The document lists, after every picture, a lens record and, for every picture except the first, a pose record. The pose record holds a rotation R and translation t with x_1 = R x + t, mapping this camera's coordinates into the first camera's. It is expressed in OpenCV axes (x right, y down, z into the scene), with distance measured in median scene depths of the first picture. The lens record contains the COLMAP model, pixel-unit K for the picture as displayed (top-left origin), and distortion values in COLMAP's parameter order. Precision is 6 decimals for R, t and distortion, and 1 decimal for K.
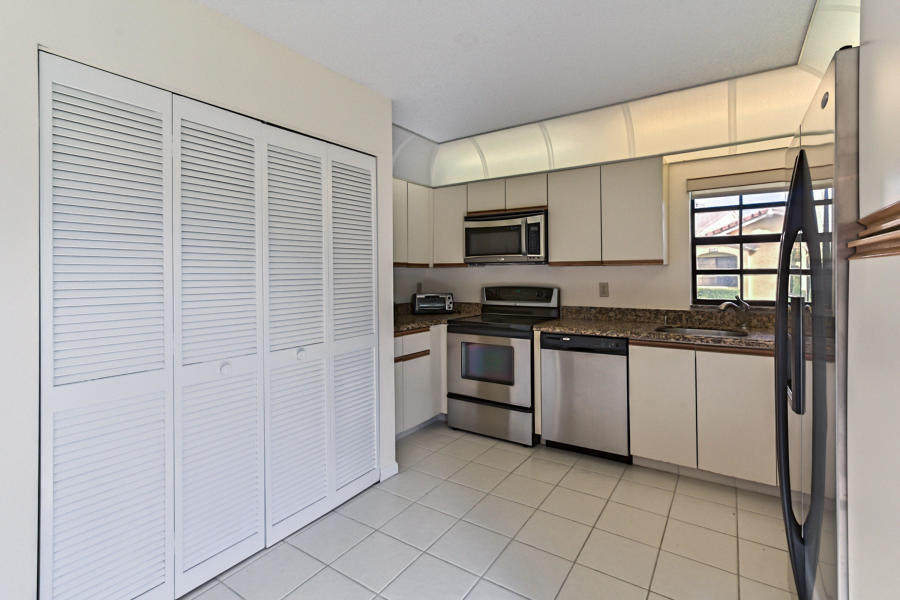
lens RADIAL K [[418.7, 0, 453.8], [0, 418.7, 272.3], [0, 0, 1]] dist [0.000049, 0.000558]
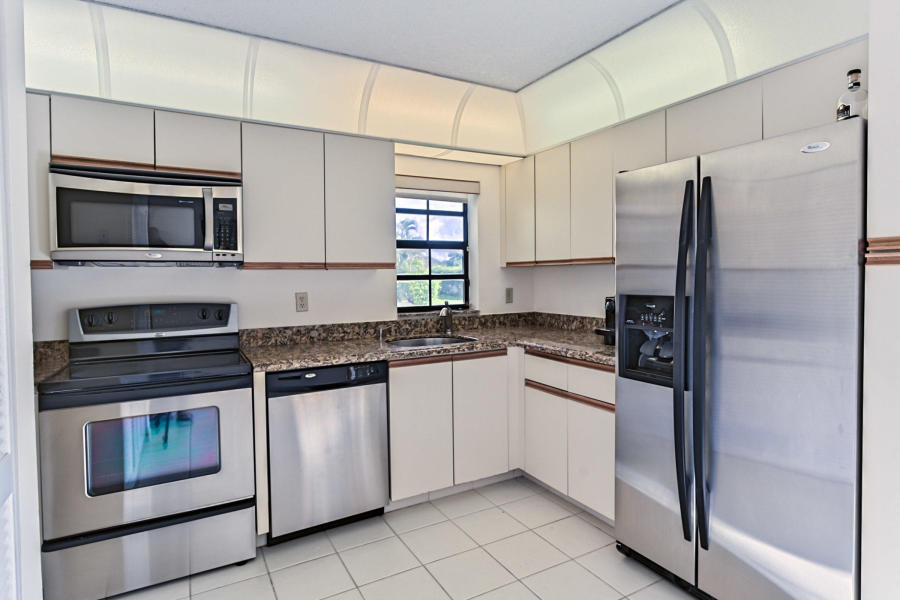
lens RADIAL K [[488.9, 0, 452.2], [0, 488.9, 287.4], [0, 0, 1]] dist [-0.004304, -0.000107]
pose [[0.459188, -0.019291, 0.888130, -0.337489], [0.005208, 0.999805, 0.019024, 0.001056], [-0.888324, -0.004110, 0.459199, 0.433432]]
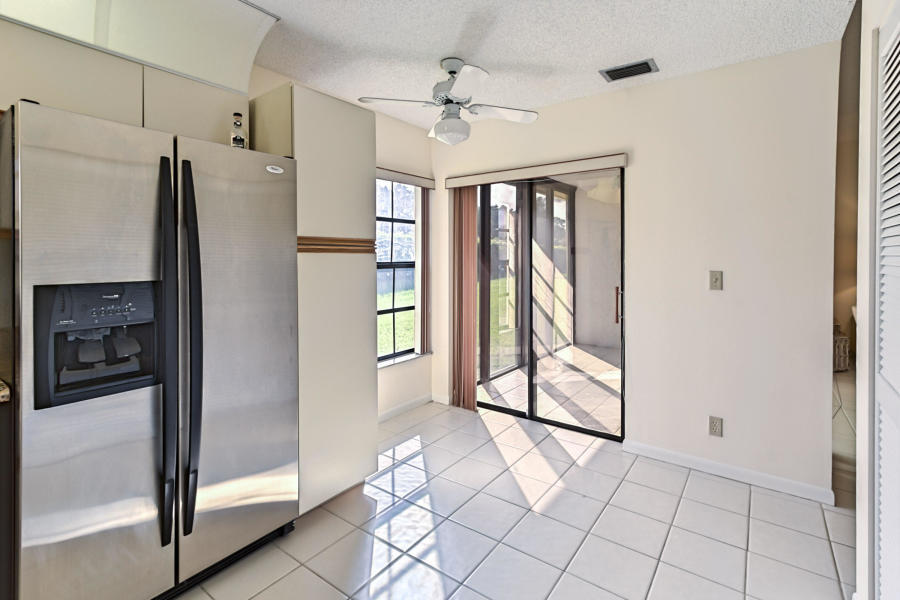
lens RADIAL K [[427.9, 0, 462.9], [0, 427.9, 256.5], [0, 0, 1]] dist [0.000455, 0.001286]
pose [[-0.999369, -0.007097, 0.034809, -0.007621], [-0.007141, 0.999974, -0.001139, -0.005589], [-0.034800, -0.001387, -0.999393, 0.966347]]
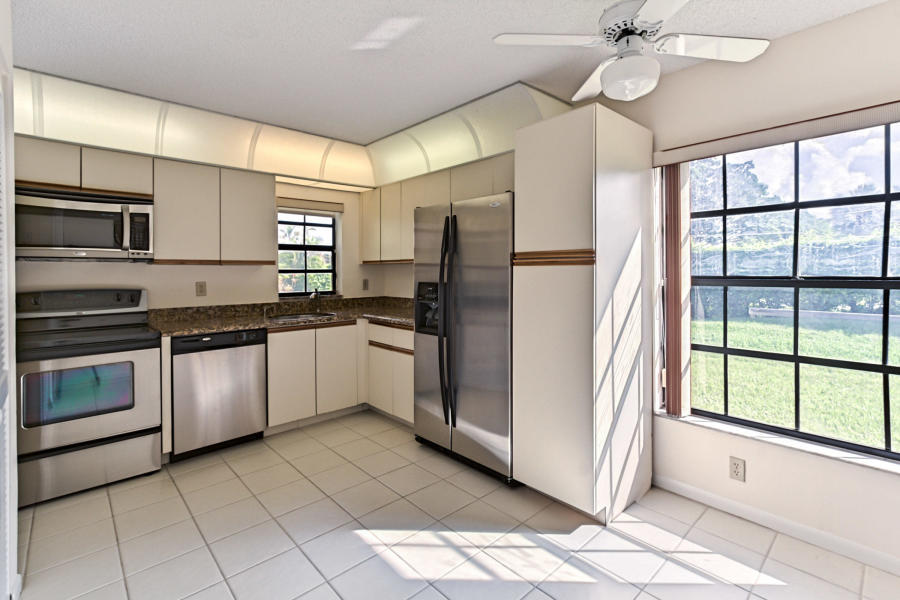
lens RADIAL K [[418.7, 0, 453.8], [0, 418.7, 272.3], [0, 0, 1]] dist [0.000049, 0.000558]
pose [[0.238504, 0.001278, 0.971141, -0.552937], [-0.000378, 0.999999, -0.001223, 0.003862], [-0.971141, -0.000075, 0.238504, 0.207356]]
